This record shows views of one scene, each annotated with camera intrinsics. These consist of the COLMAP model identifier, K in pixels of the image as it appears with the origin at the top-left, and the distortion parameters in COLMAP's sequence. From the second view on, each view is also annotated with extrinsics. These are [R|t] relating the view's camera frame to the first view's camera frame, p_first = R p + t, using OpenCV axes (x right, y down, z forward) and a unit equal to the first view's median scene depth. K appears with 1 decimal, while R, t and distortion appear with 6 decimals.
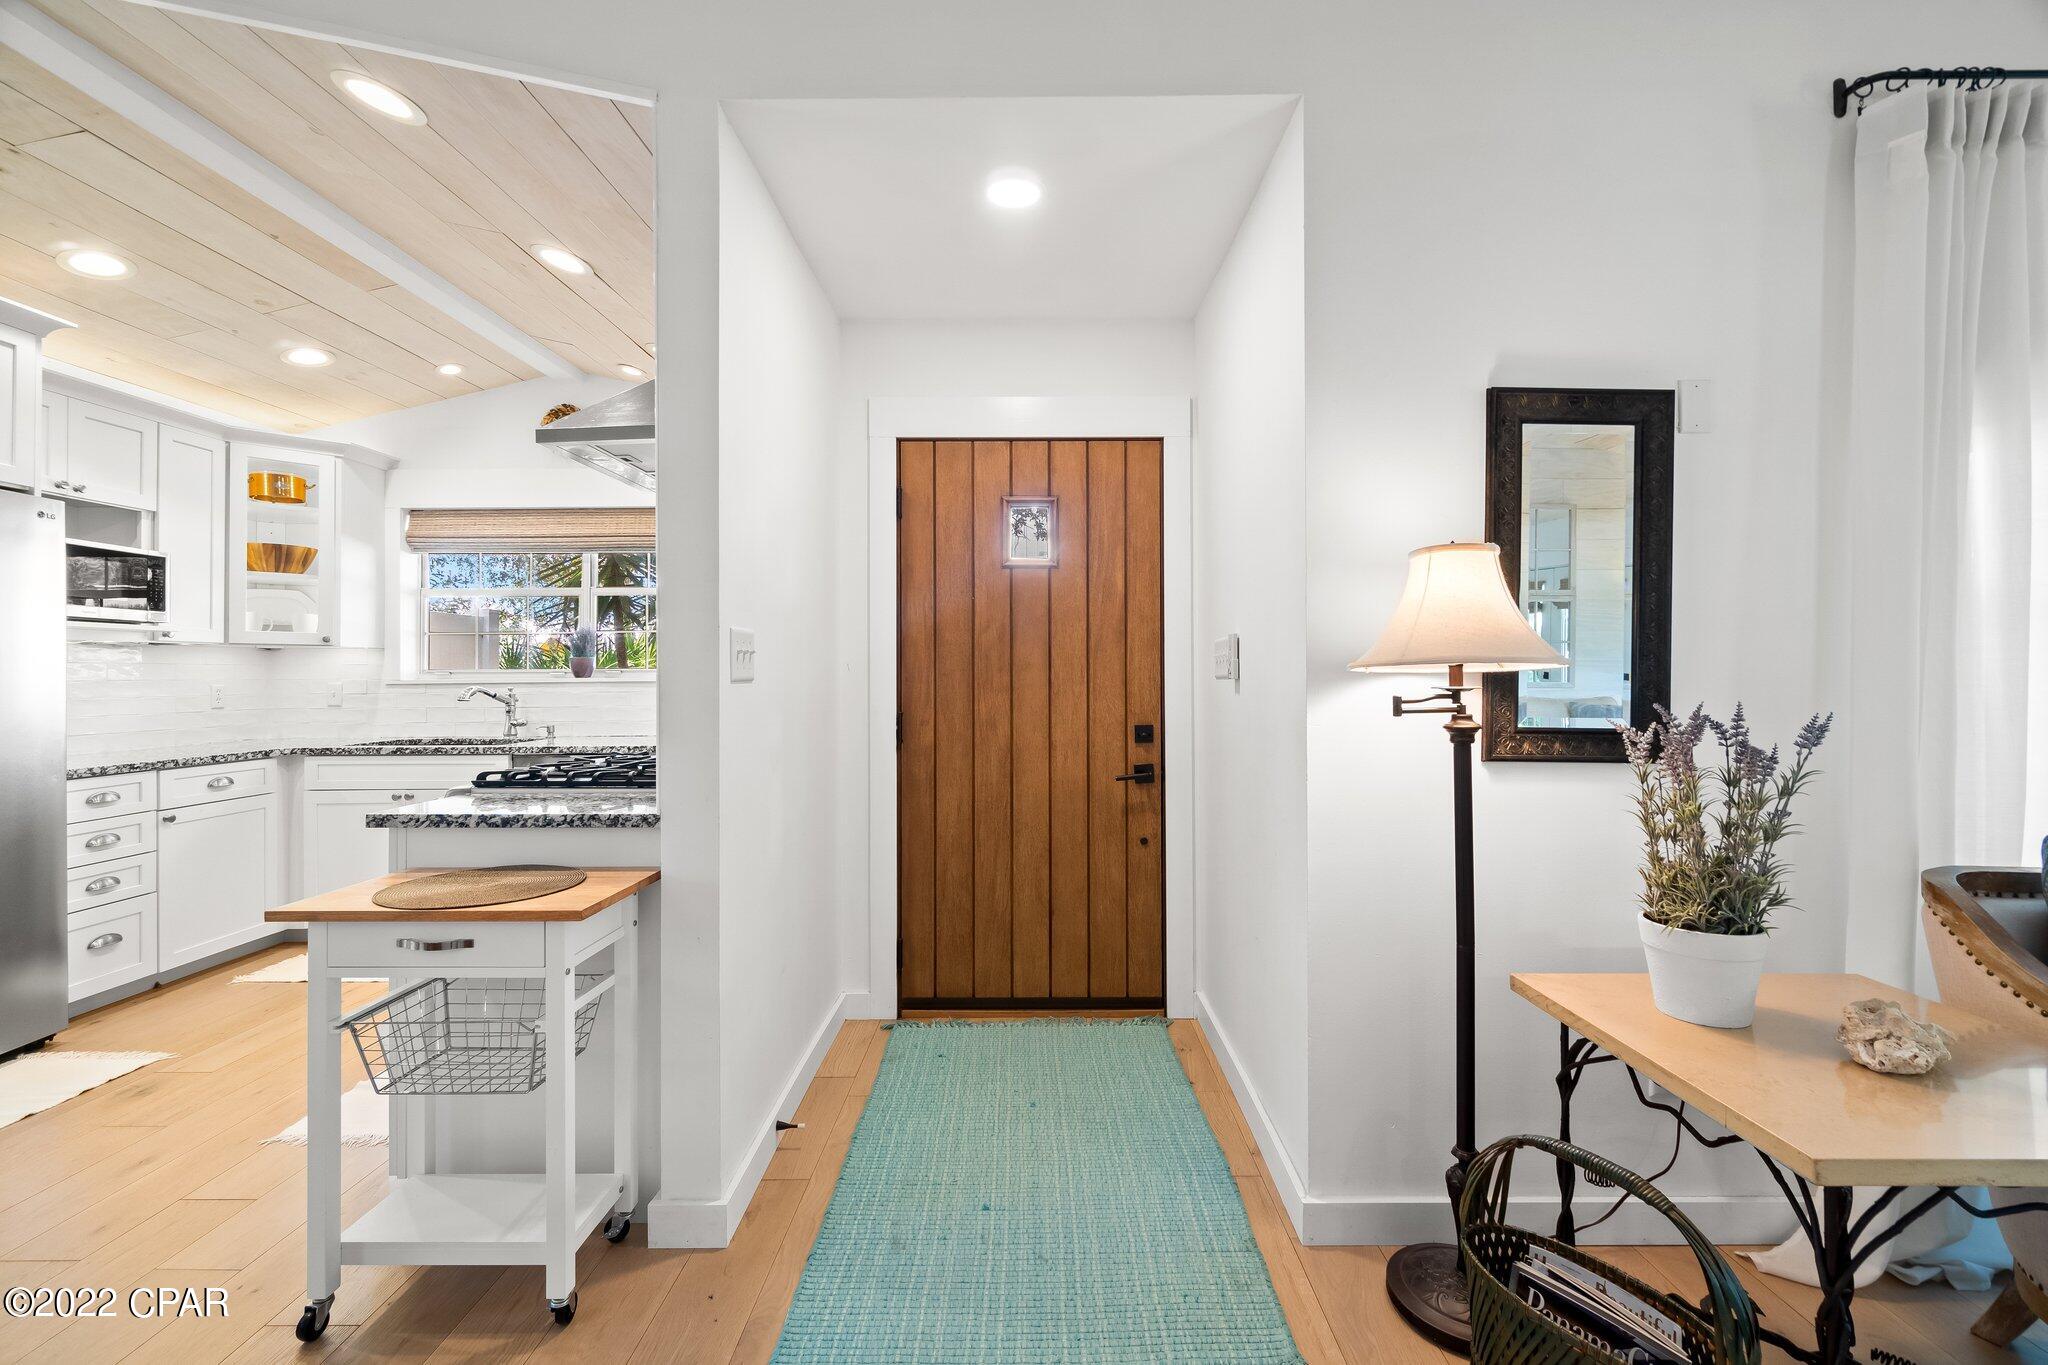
lens RADIAL K [[888.3, 0, 1027.6], [0, 888.3, 679.9], [0, 0, 1]] dist [0.000172, 0.000189]
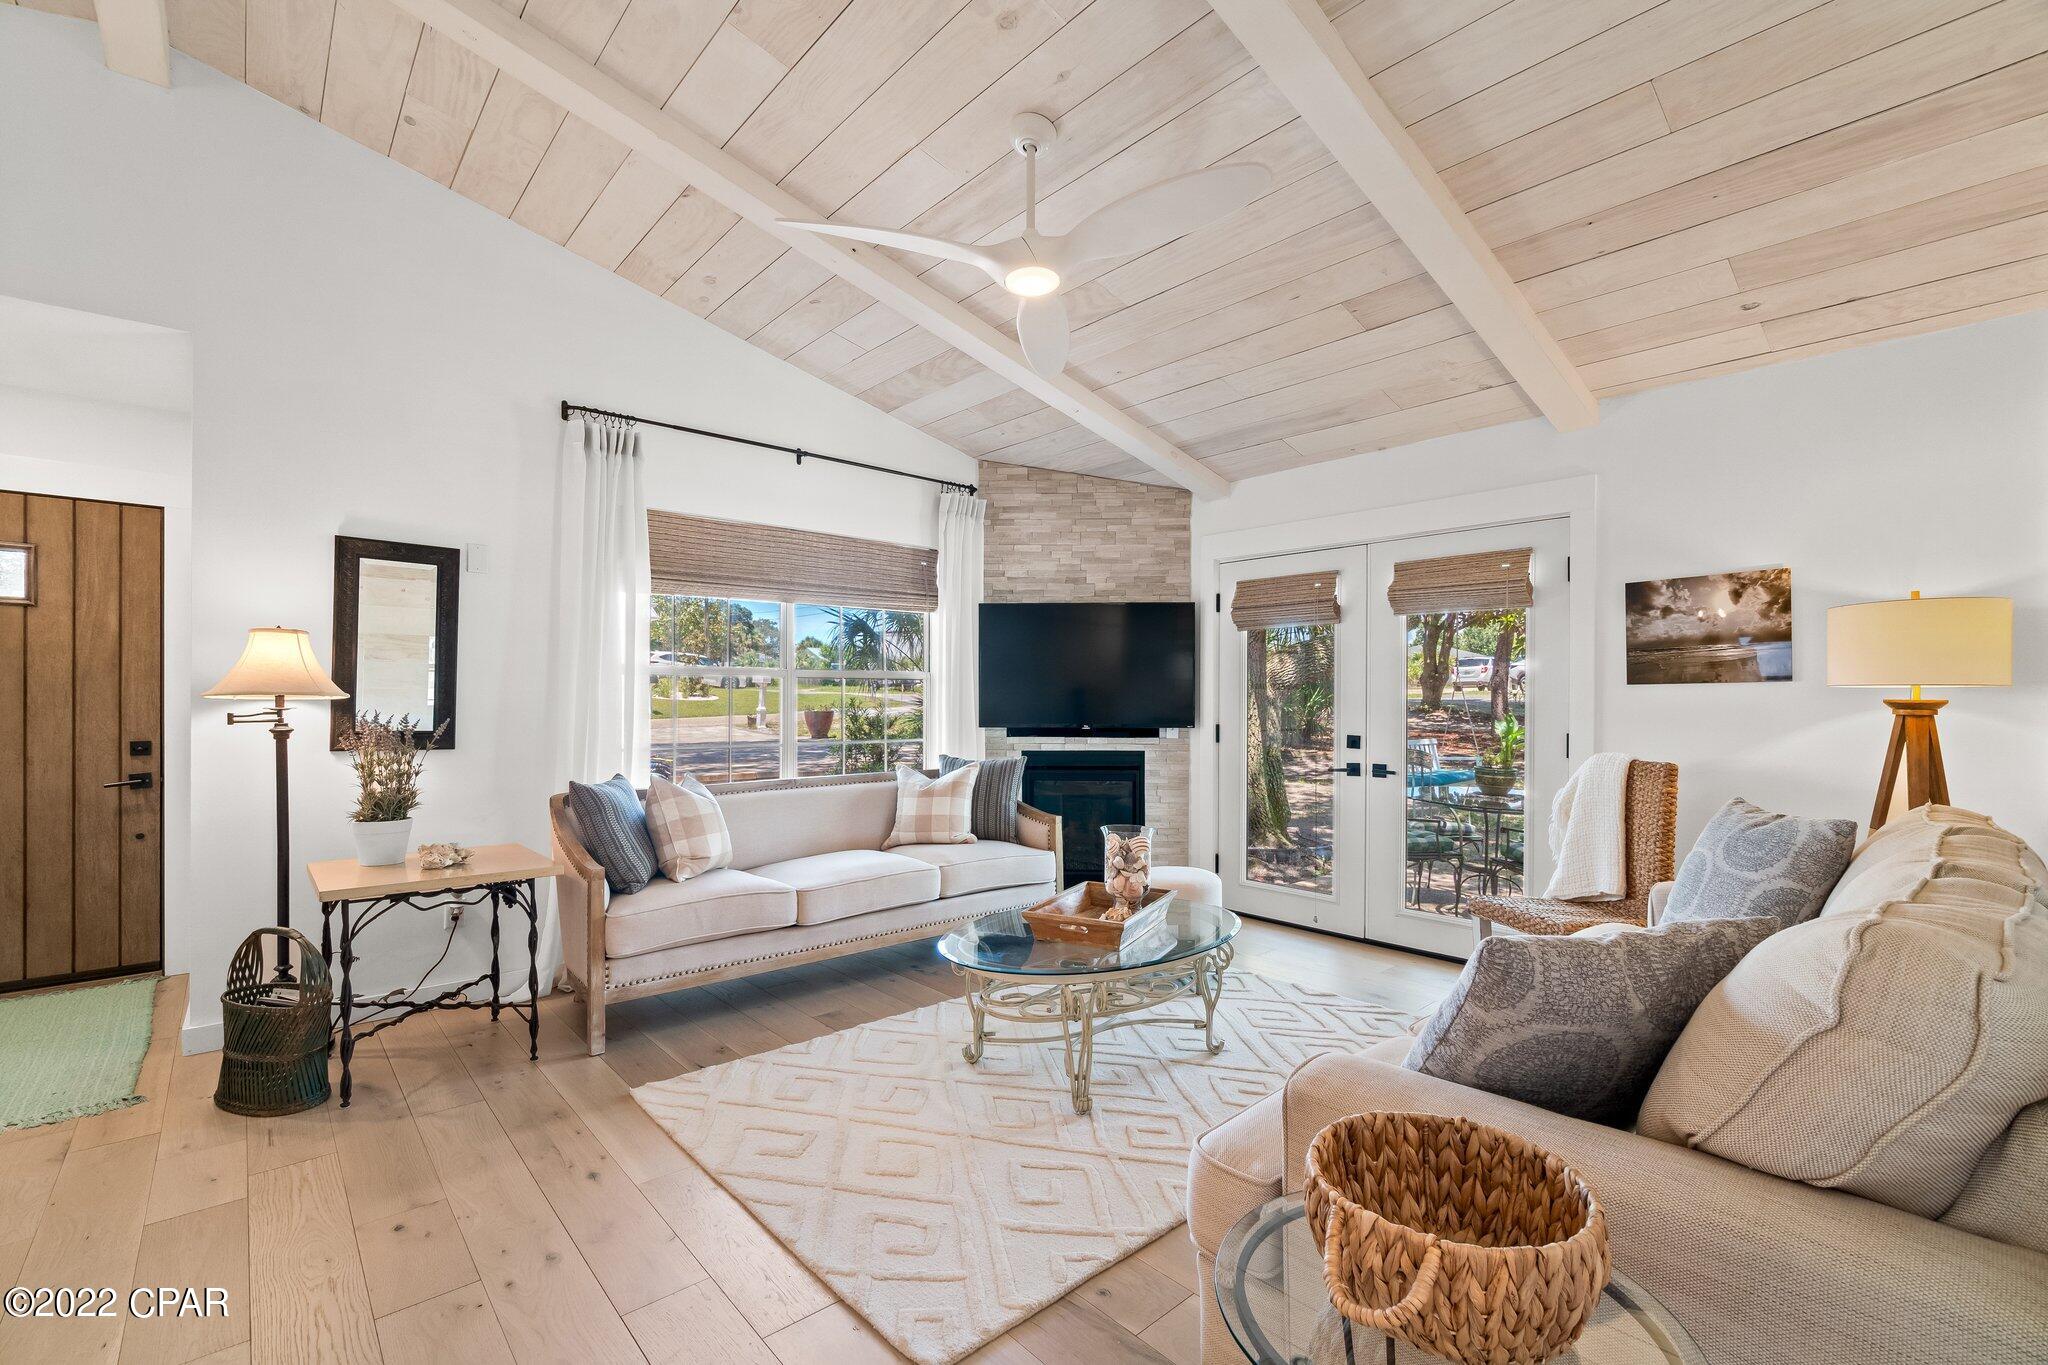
lens RADIAL K [[888.3, 0, 1024.1], [0, 888.3, 703.6], [0, 0, 1]] dist [0.000172, 0.000189]
pose [[0.742995, -0.000690, 0.669297, 0.216332], [0.000870, 1.000000, 0.000065, 0.000514], [-0.669297, 0.000534, 0.742995, -0.719122]]
